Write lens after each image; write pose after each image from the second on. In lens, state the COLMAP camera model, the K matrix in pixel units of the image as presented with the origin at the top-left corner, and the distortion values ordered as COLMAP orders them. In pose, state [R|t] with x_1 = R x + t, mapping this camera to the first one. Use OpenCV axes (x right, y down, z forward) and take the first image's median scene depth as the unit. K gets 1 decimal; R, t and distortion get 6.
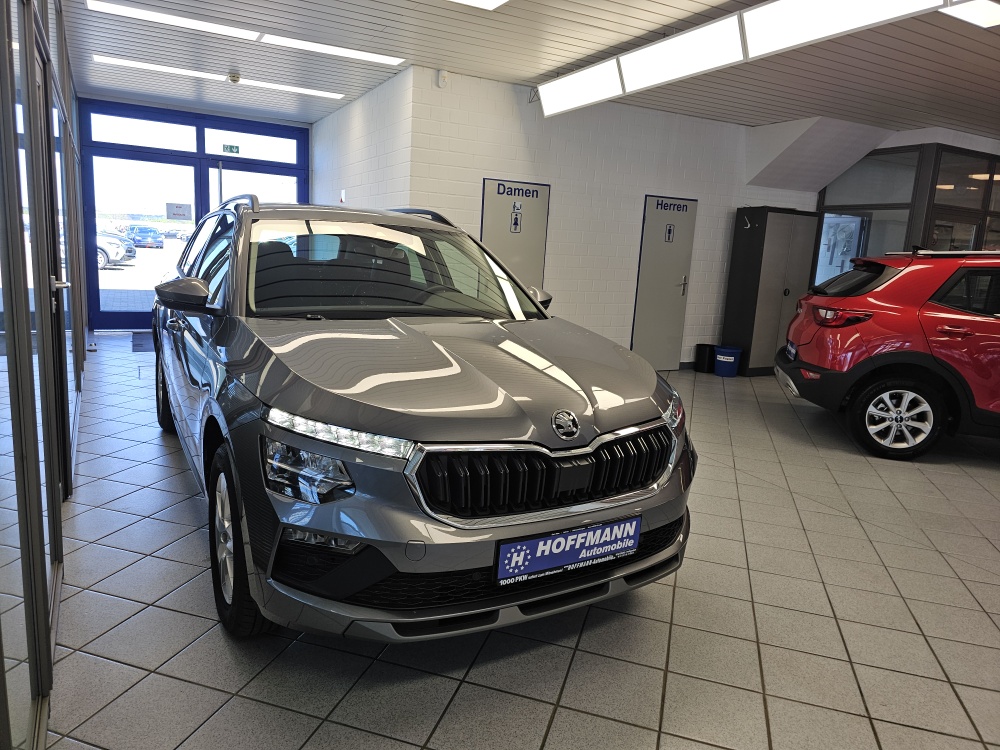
lens RADIAL K [[675.4, 0, 482.1], [0, 675.4, 376.0], [0, 0, 1]] dist [0.061114, -0.071582]
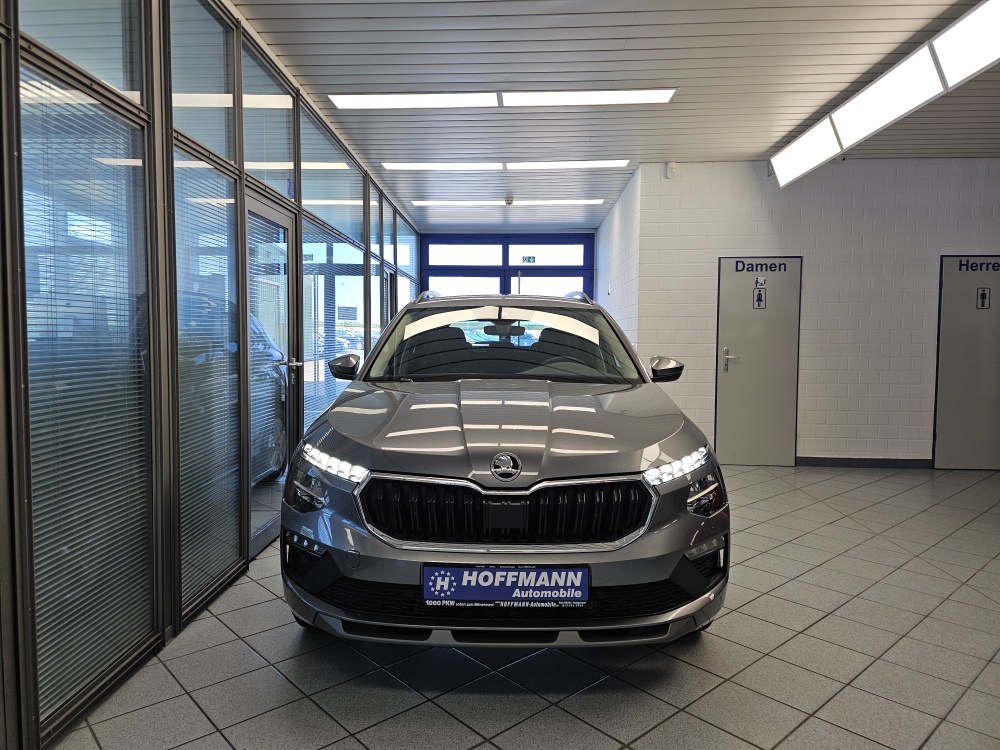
lens RADIAL K [[675.4, 0, 482.1], [0, 675.4, 376.0], [0, 0, 1]] dist [0.061114, -0.071582]
pose [[0.849487, -0.019583, -0.527245, 0.635128], [-0.056592, 0.990164, -0.127957, 0.065719], [0.524565, 0.138536, 0.840023, 0.049057]]
